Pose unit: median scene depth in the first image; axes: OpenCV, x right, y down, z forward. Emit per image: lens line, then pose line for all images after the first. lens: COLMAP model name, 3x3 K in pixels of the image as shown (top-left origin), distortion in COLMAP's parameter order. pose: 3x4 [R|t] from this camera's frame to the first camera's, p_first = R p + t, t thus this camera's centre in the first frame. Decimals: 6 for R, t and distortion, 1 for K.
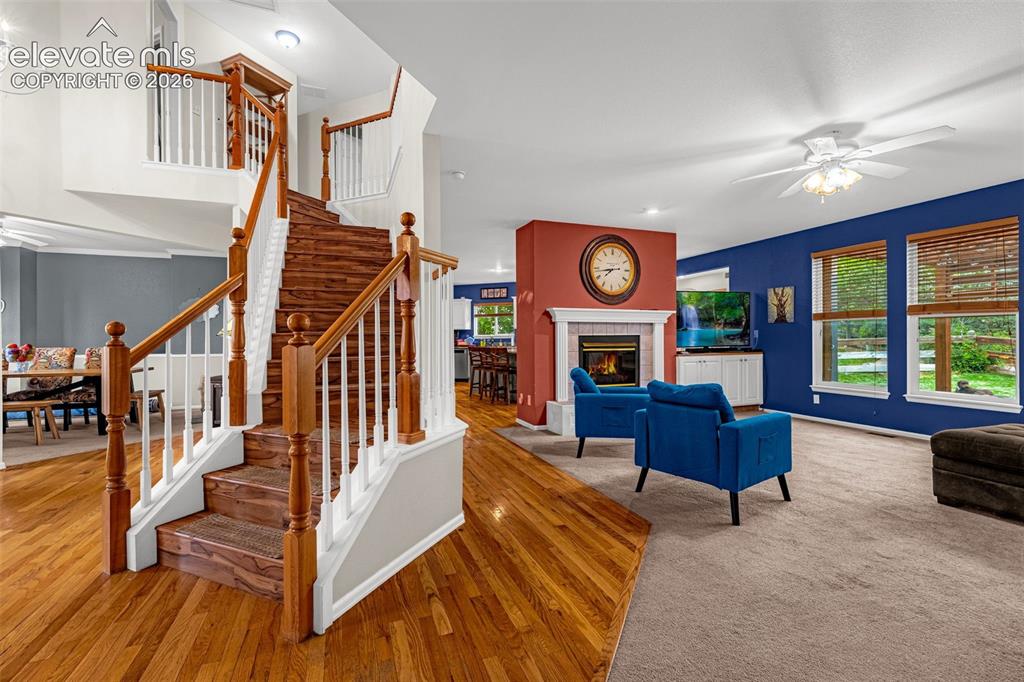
lens RADIAL K [[457.8, 0, 501.9], [0, 457.8, 338.4], [0, 0, 1]] dist [0.004599, -0.000136]
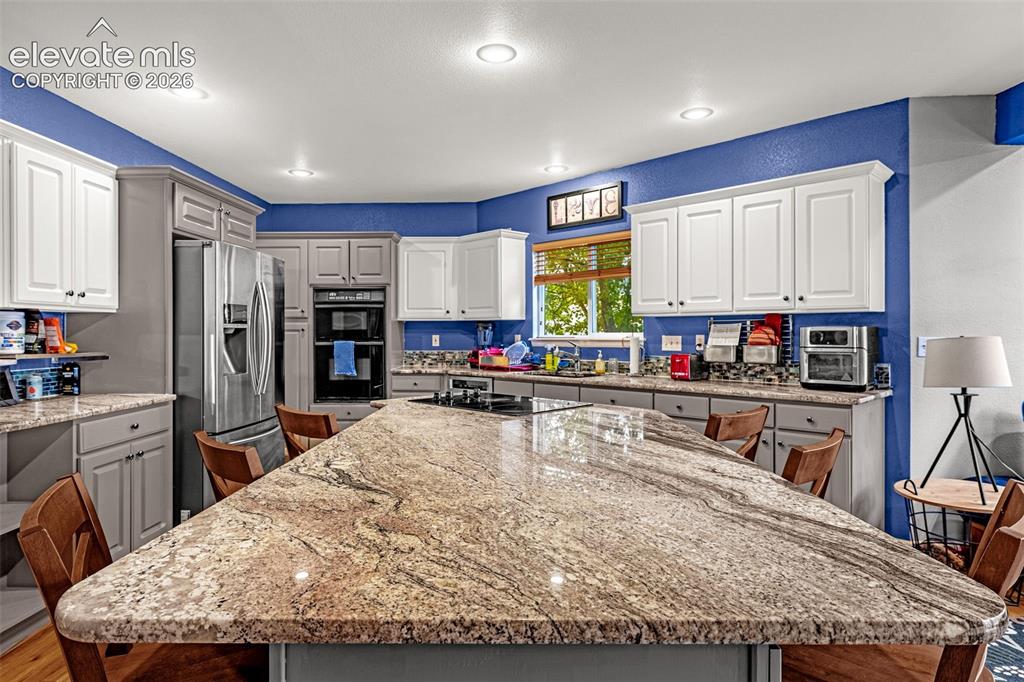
lens RADIAL K [[603.1, 0, 487.4], [0, 603.1, 328.5], [0, 0, 1]] dist [0.030013, -0.002275]
pose [[0.923615, -0.000371, -0.383320, 0.224141], [-0.001376, 0.999990, -0.004284, -0.029119], [0.383318, 0.004484, 0.923606, 1.551441]]
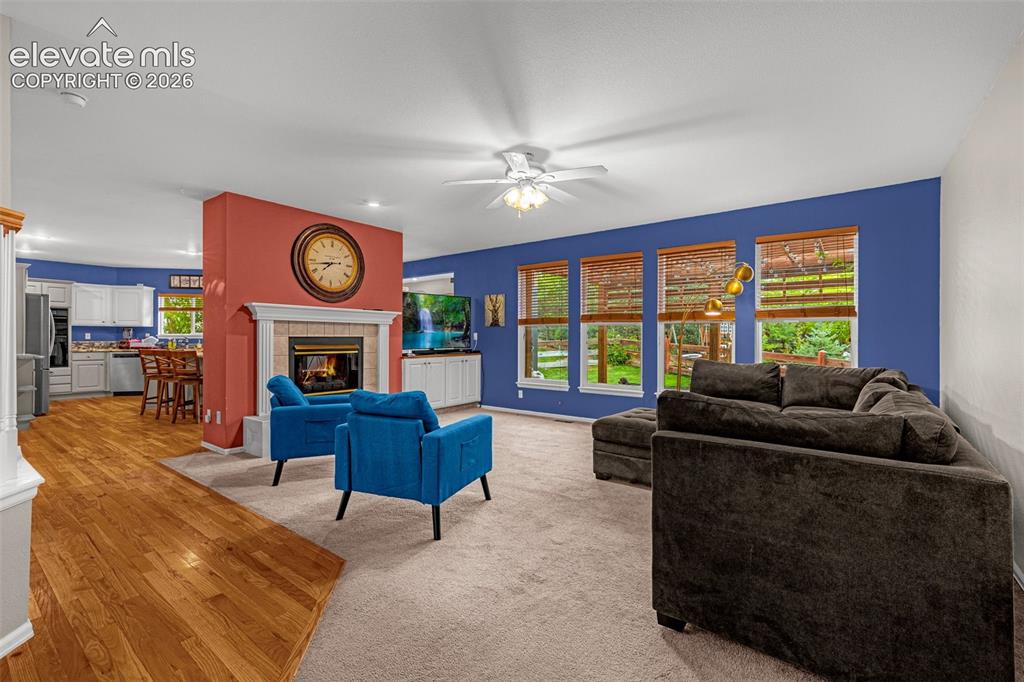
lens RADIAL K [[457.8, 0, 510.6], [0, 457.8, 337.6], [0, 0, 1]] dist [0.004599, -0.000136]
pose [[0.844997, 0.007442, 0.534720, 0.076225], [-0.006295, 0.999972, -0.003968, -0.004469], [-0.534734, -0.000013, 0.845020, 0.069850]]
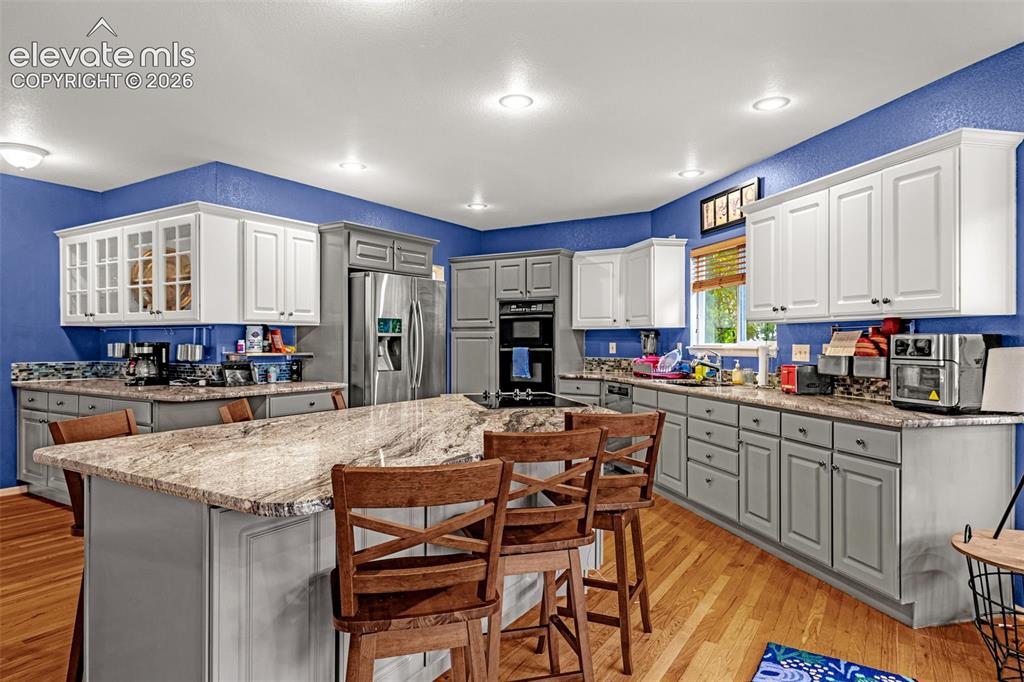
lens RADIAL K [[603.1, 0, 483.9], [0, 603.1, 337.4], [0, 0, 1]] dist [0.030013, -0.002275]
pose [[0.588184, 0.000879, -0.808726, 0.575217], [-0.003230, 0.999994, -0.001262, -0.029844], [0.808721, 0.003354, 0.588184, 1.681783]]
